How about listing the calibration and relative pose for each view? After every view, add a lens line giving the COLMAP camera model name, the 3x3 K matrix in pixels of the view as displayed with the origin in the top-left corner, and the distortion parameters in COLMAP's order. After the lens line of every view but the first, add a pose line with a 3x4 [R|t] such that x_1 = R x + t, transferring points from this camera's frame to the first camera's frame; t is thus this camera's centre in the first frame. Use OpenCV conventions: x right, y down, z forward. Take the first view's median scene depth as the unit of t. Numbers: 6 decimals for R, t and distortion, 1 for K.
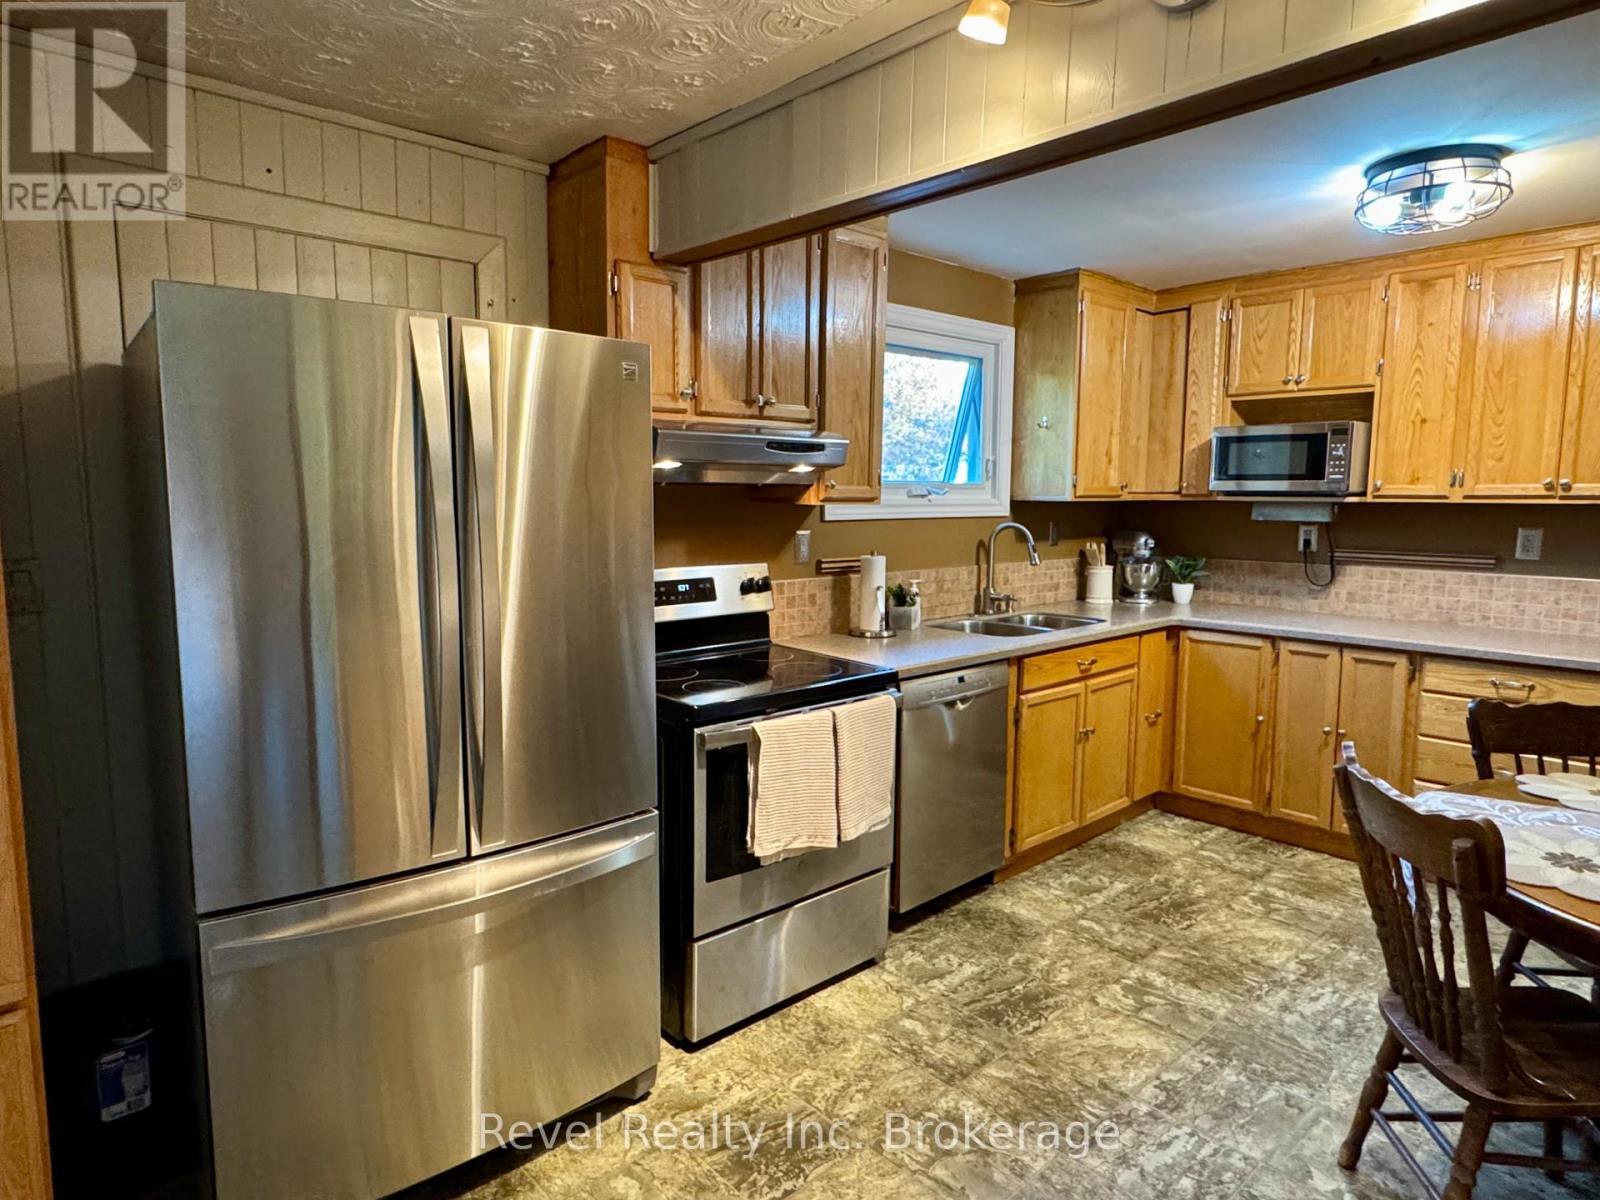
lens RADIAL K [[930.7, 0, 795.2], [0, 930.7, 598.8], [0, 0, 1]] dist [-0.003457, 0.002749]
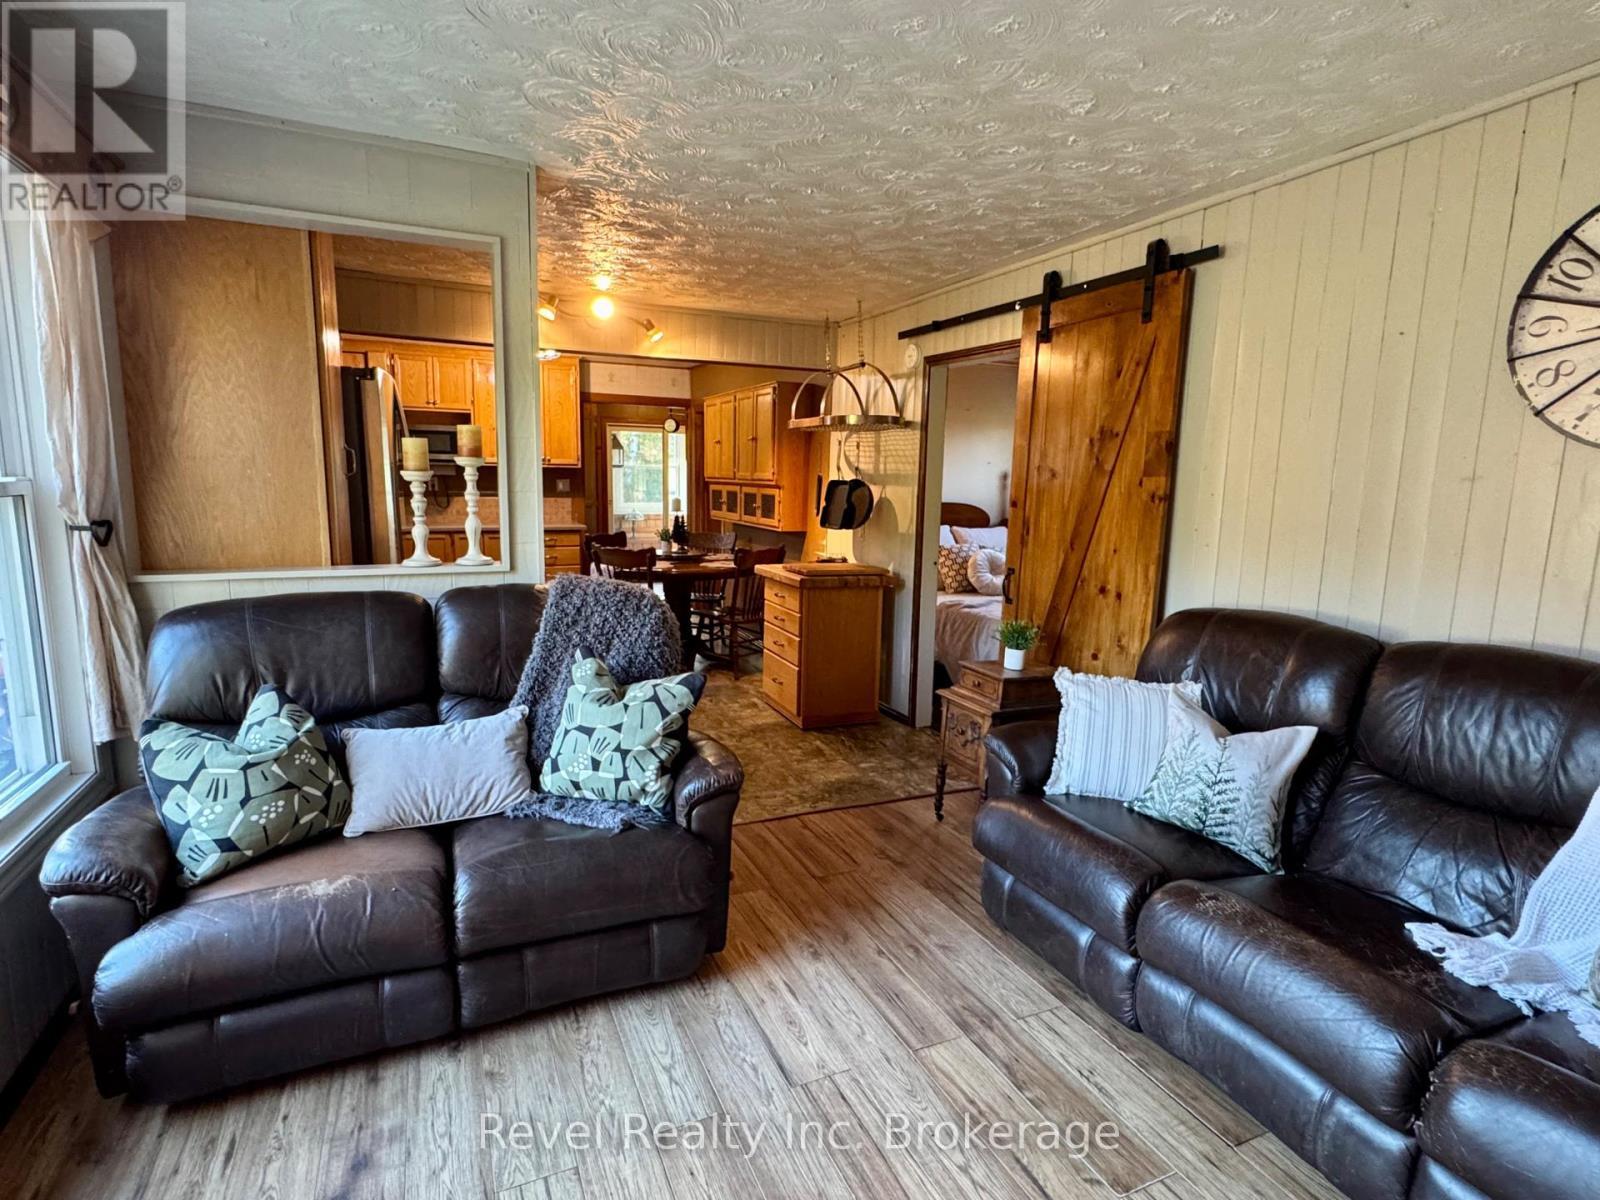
lens RADIAL K [[811.3, 0, 793.2], [0, 811.3, 600.8], [0, 0, 1]] dist [-0.005987, 0.001460]
pose [[0.305120, -0.146069, 0.941045, -0.944399], [0.087795, 0.988273, 0.124934, 0.033837], [-0.948258, 0.044500, 0.314366, -0.257628]]
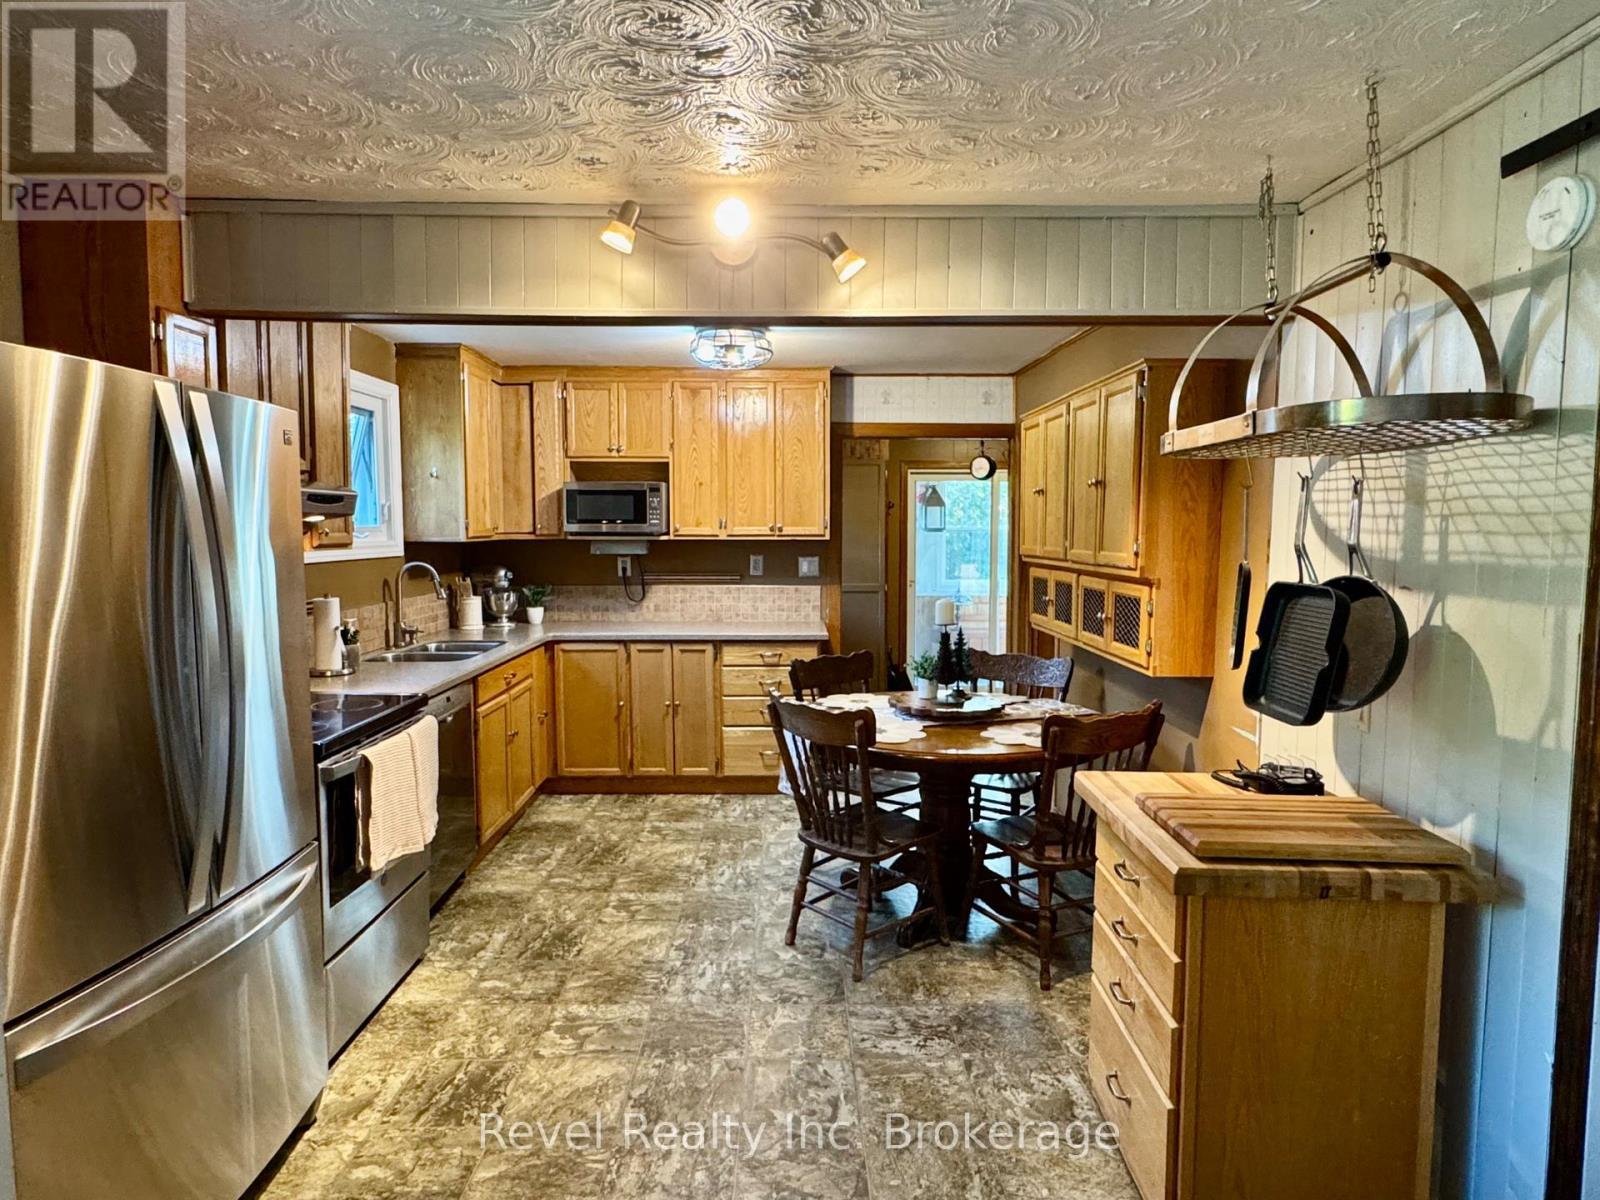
lens RADIAL K [[939.7, 0, 800.0], [0, 939.7, 600.0], [0, 0, 1]] dist [-0.001172, -0.000300]
pose [[0.662291, -0.062295, 0.746653, -0.323742], [0.086476, 0.996233, 0.006413, -0.004823], [-0.744240, 0.060320, 0.665183, -0.087140]]
